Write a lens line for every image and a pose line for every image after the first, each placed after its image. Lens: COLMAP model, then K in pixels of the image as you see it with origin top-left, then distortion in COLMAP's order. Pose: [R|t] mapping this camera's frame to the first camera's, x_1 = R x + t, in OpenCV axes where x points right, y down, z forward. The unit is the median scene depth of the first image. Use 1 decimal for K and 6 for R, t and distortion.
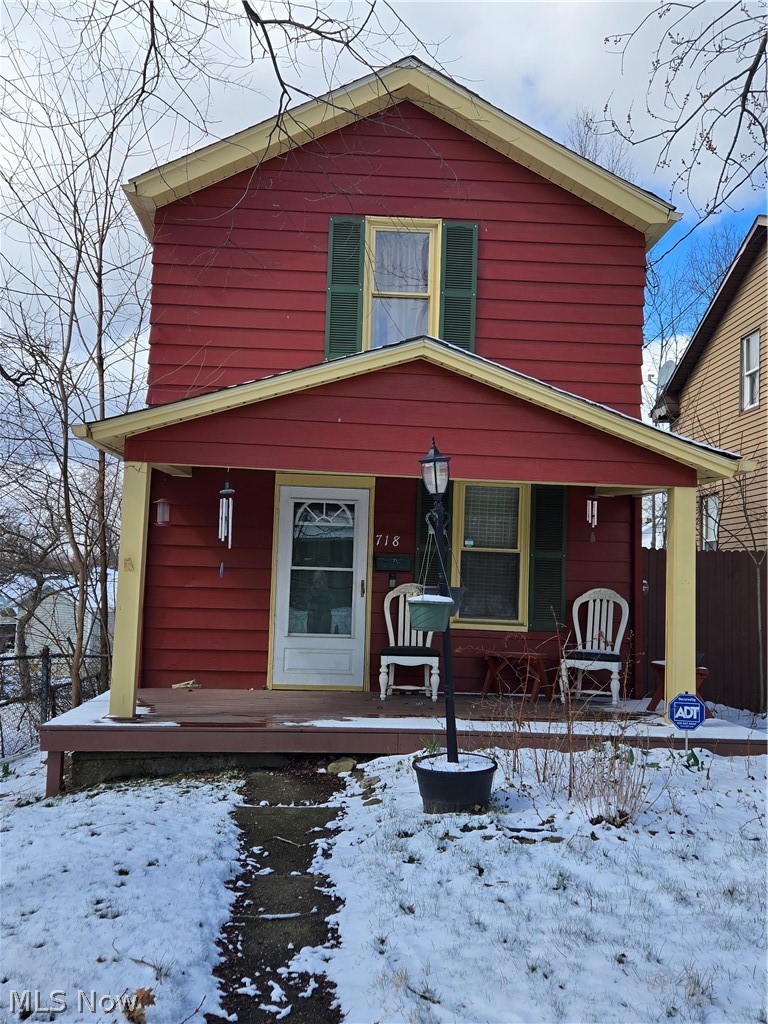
lens RADIAL K [[1014.7, 0, 384.0], [0, 1014.7, 512.0], [0, 0, 1]] dist [0.017992, 0.007965]
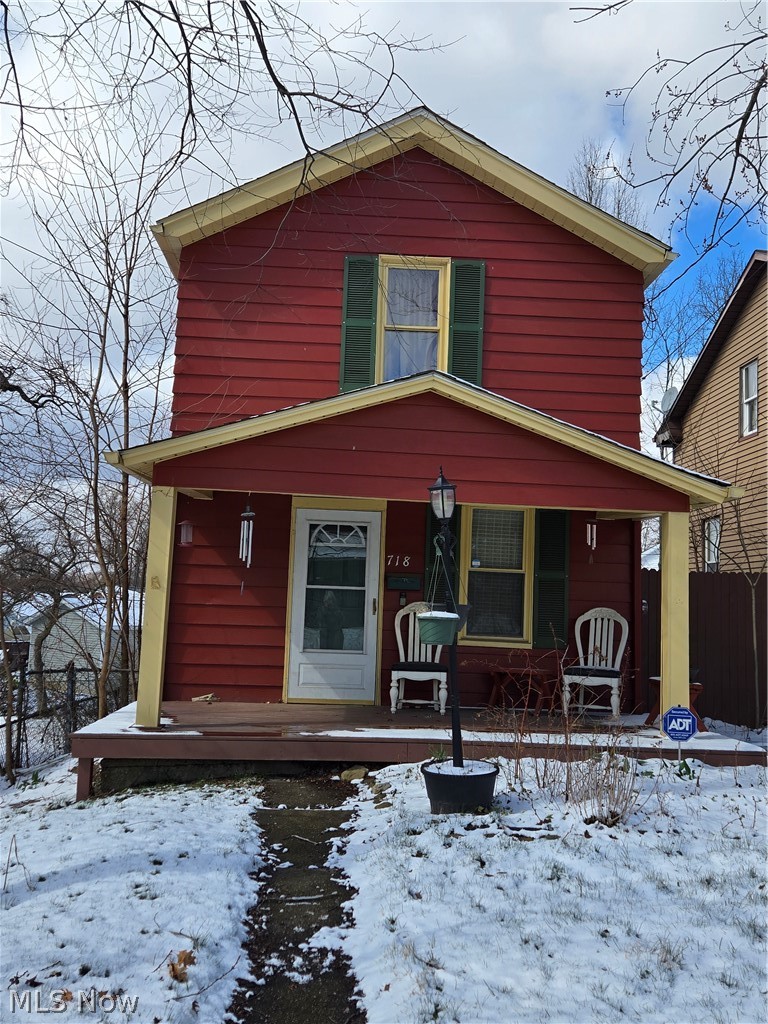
lens RADIAL K [[1058.2, 0, 388.5], [0, 1058.2, 494.0], [0, 0, 1]] dist [0.023082, -0.005795]
pose [[0.999975, 0.004489, -0.005400, -0.001325], [-0.004672, 0.999399, -0.034347, -0.004097], [0.005243, 0.034372, 0.999395, -0.116131]]
